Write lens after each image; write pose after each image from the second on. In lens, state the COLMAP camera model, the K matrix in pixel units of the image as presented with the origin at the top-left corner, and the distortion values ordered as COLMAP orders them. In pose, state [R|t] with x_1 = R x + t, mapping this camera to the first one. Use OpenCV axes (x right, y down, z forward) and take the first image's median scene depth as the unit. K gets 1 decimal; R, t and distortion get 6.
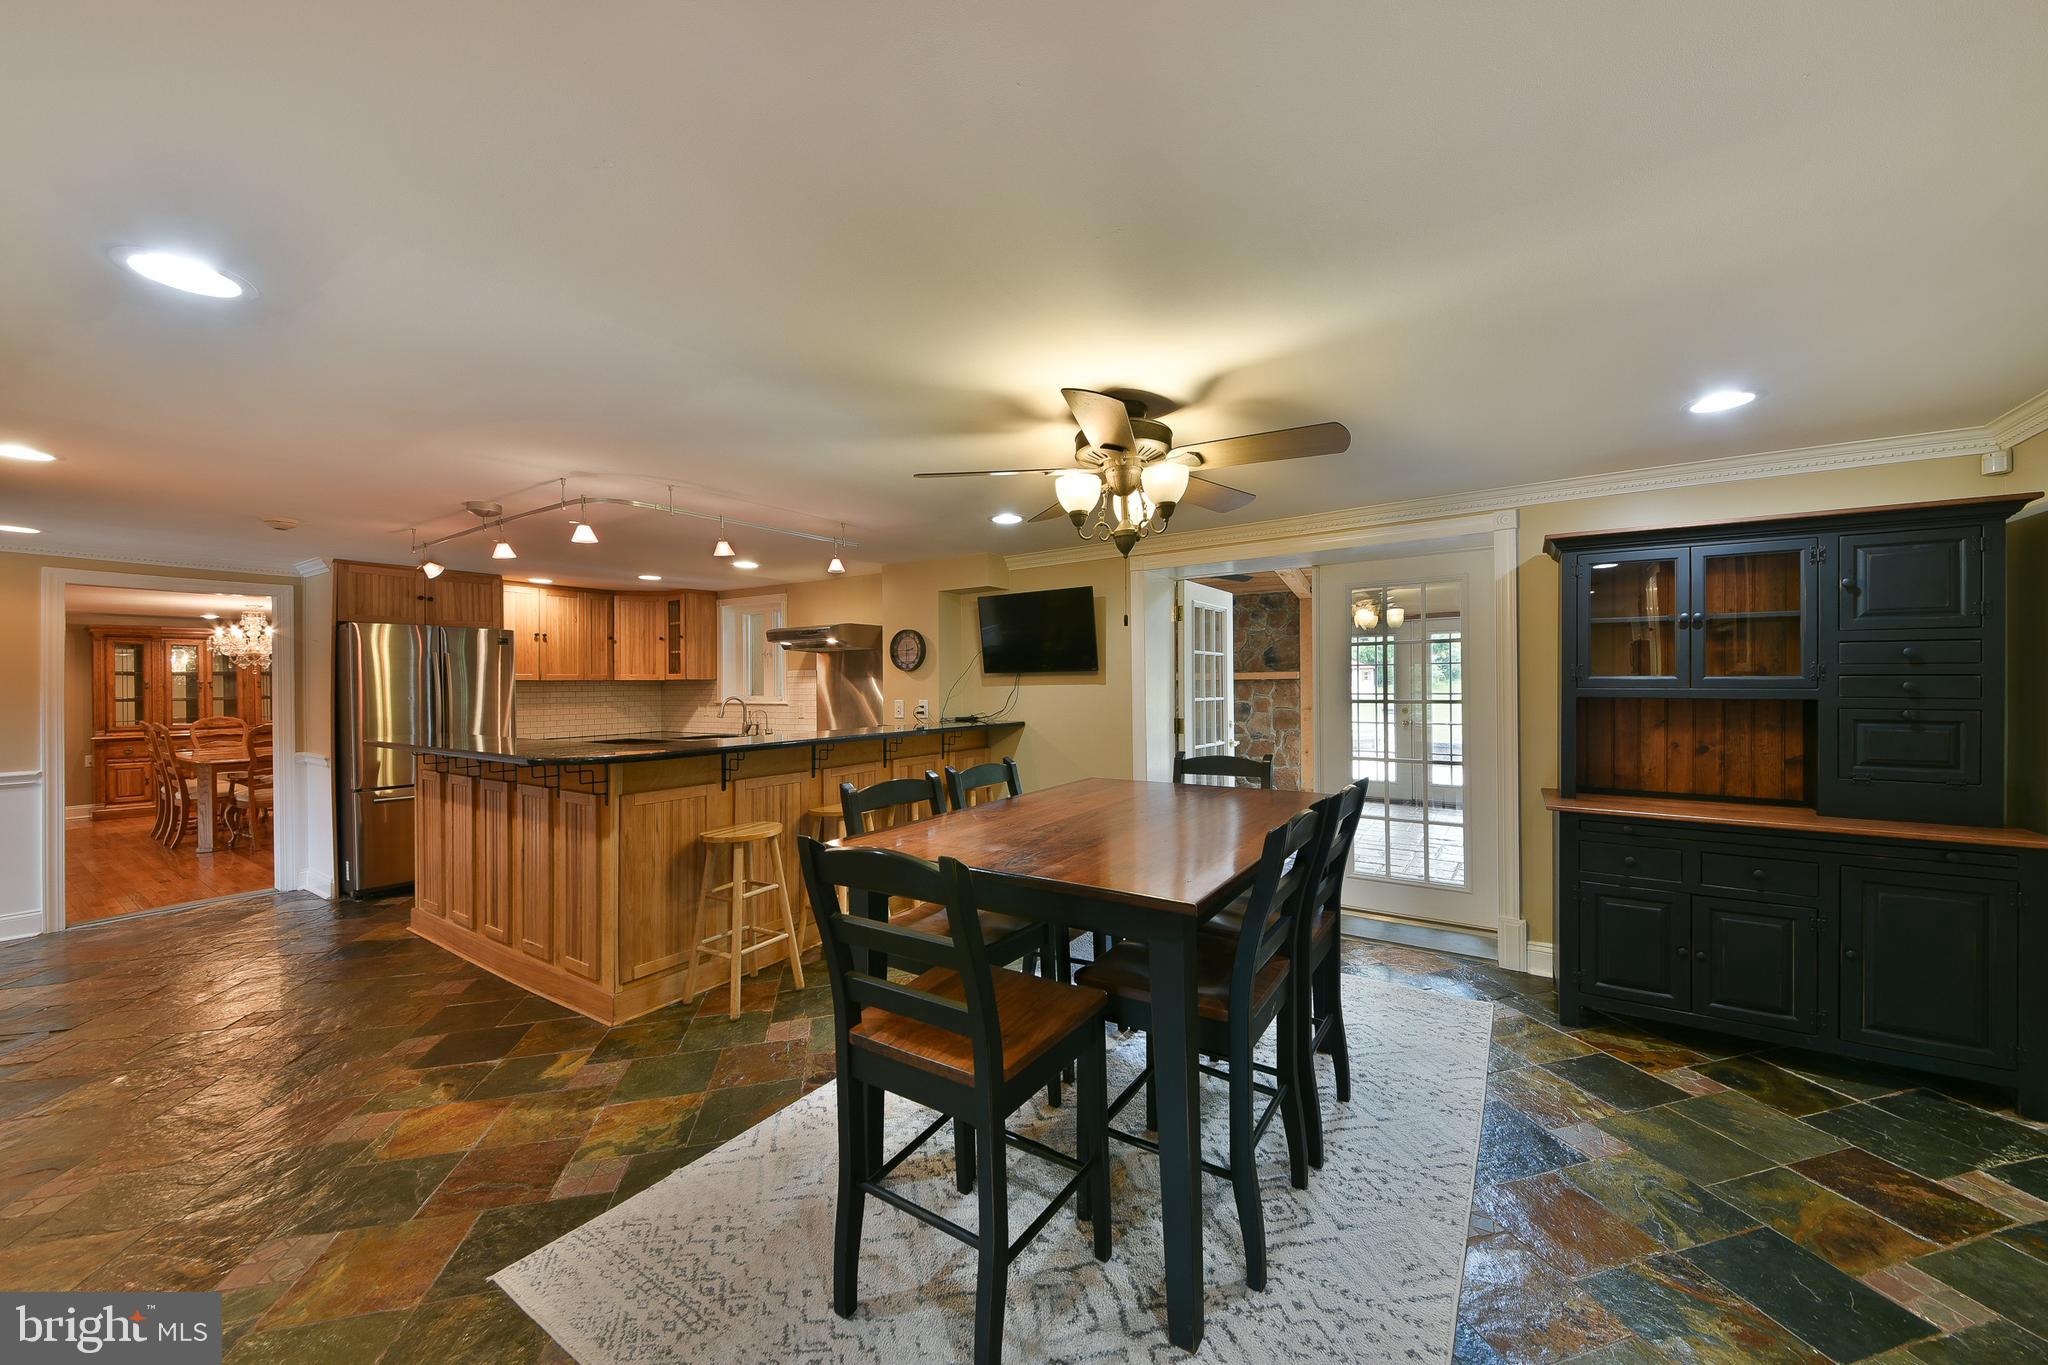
lens RADIAL K [[757.1, 0, 1029.9], [0, 757.1, 681.1], [0, 0, 1]] dist [0.009750, -0.000092]
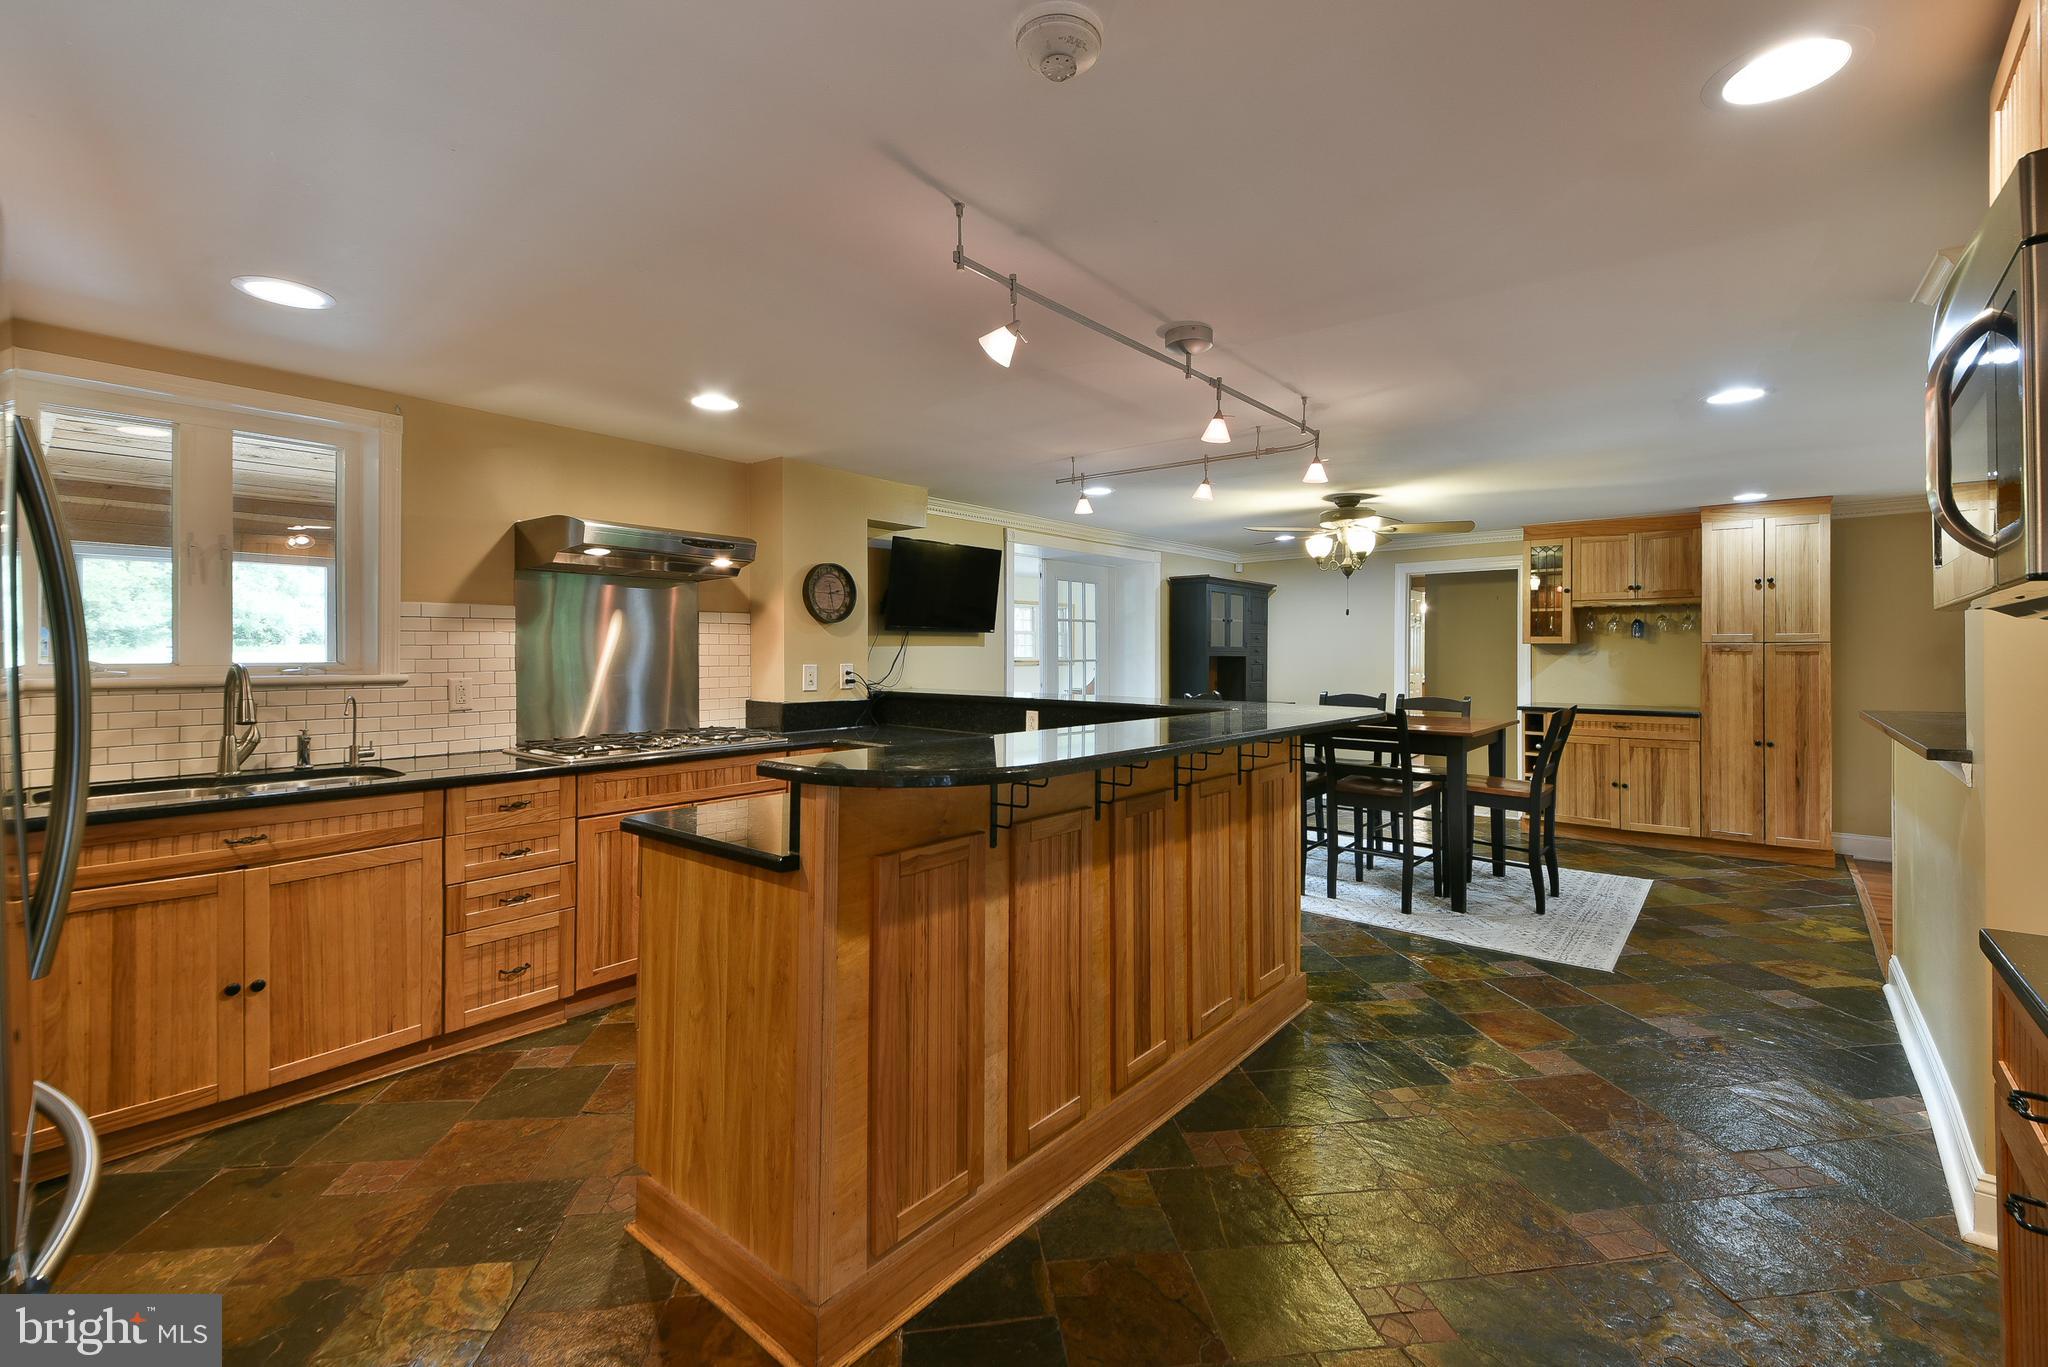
lens RADIAL K [[902.3, 0, 1012.4], [0, 902.3, 669.1], [0, 0, 1]] dist [0.001448, 0.000006]
pose [[0.101356, -0.009230, 0.994807, -1.037704], [-0.001853, 0.999953, 0.009467, 0.022154], [-0.994848, -0.002803, 0.101335, 0.772550]]
